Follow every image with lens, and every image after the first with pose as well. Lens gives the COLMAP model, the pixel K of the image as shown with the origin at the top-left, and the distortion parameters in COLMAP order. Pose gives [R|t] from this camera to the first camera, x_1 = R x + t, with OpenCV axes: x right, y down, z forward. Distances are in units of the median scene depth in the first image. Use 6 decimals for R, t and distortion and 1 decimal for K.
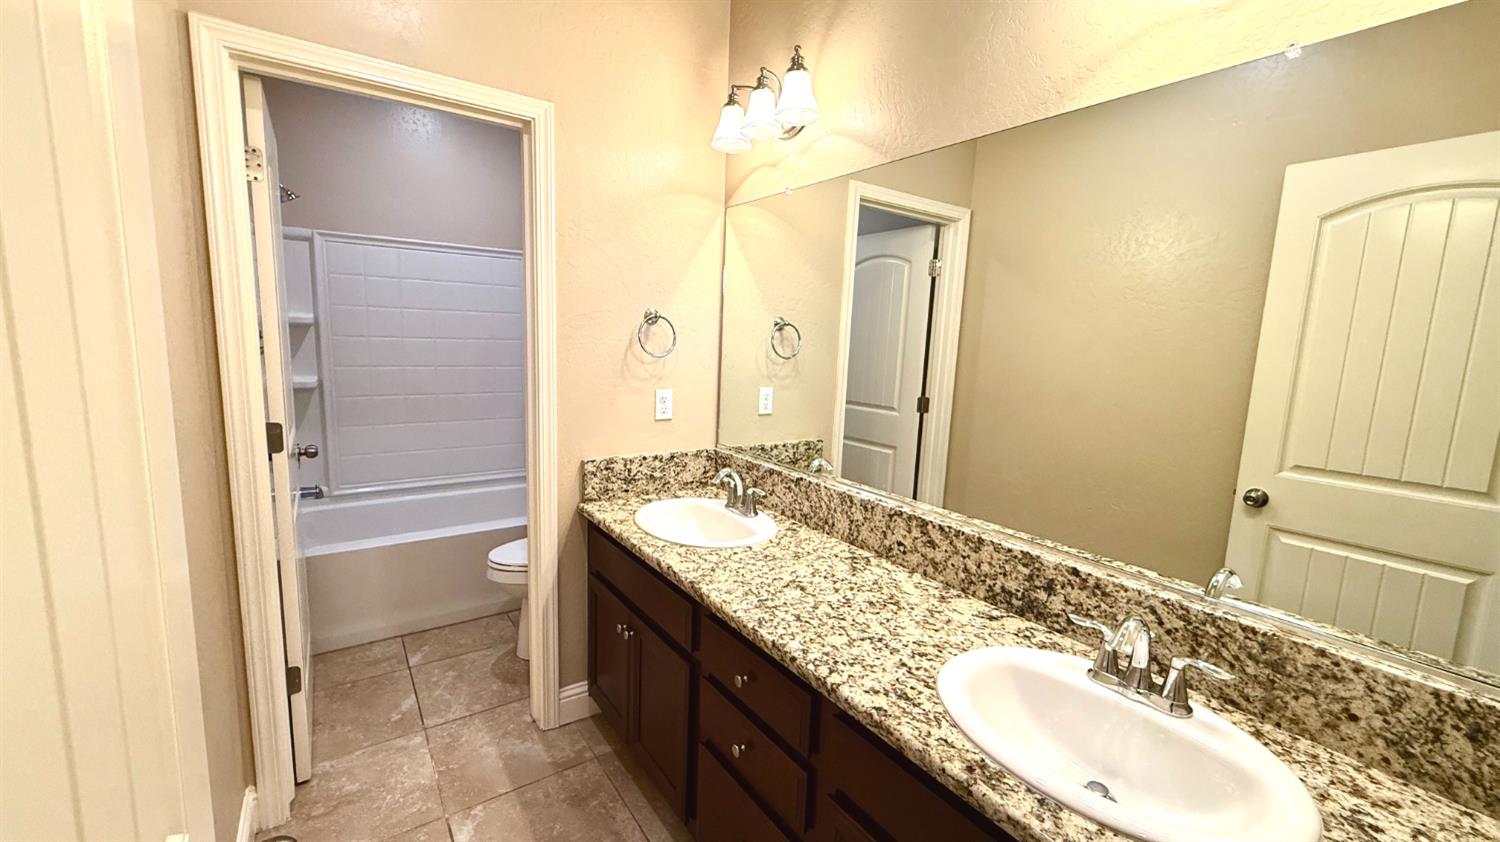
lens RADIAL K [[588.5, 0, 748.6], [0, 588.5, 460.6], [0, 0, 1]] dist [0.000126, 0.000048]
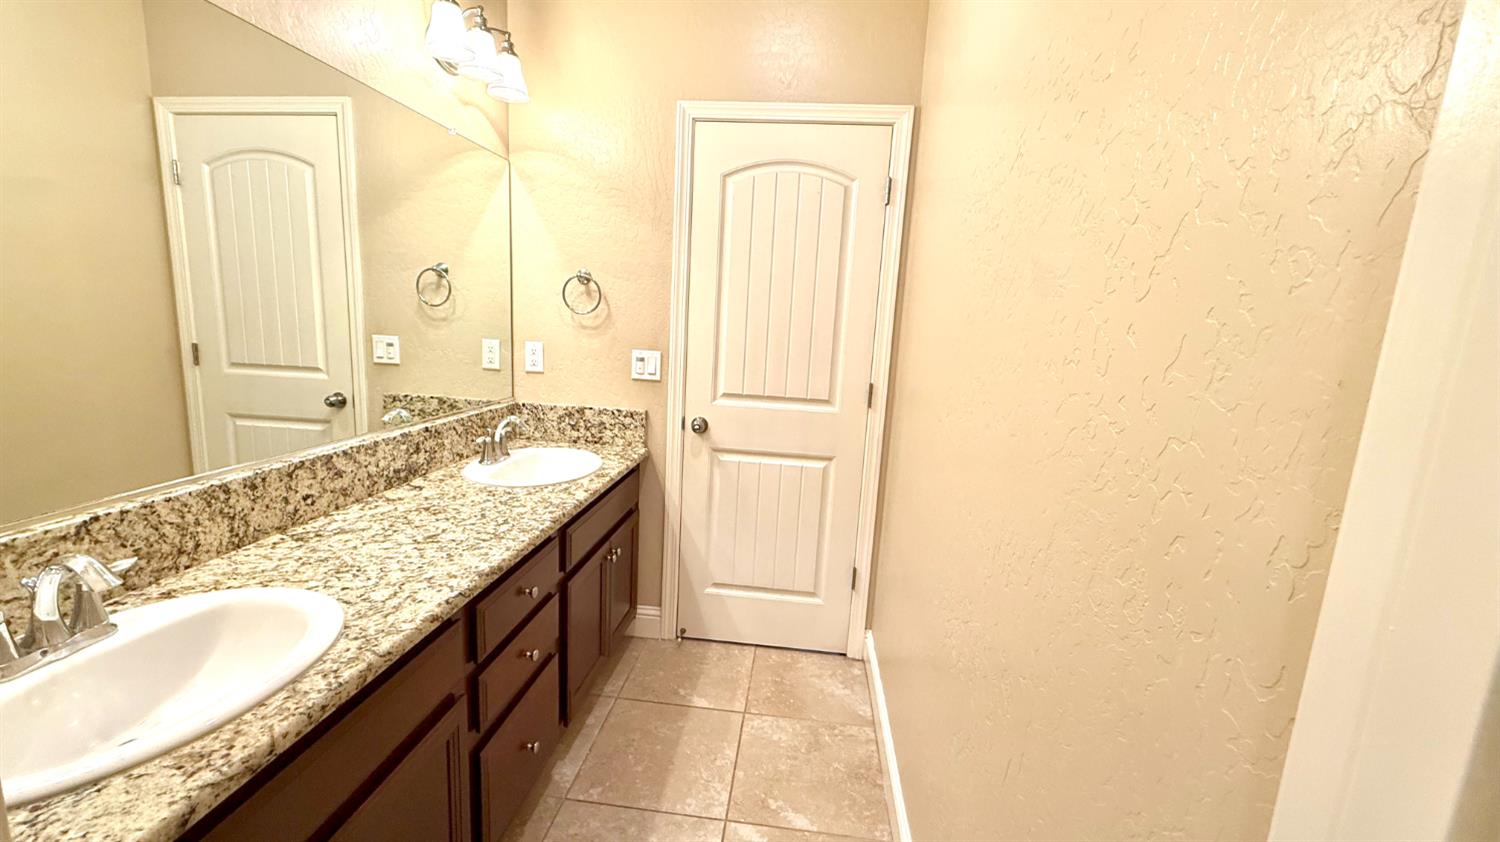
lens RADIAL K [[599.1, 0, 747.1], [0, 599.1, 423.3], [0, 0, 1]] dist [0.000669, 0.000188]
pose [[-0.748719, -0.191335, 0.634674, -0.840892], [0.054032, 0.936637, 0.346109, -0.254695], [-0.660682, 0.293431, -0.690940, 1.228992]]
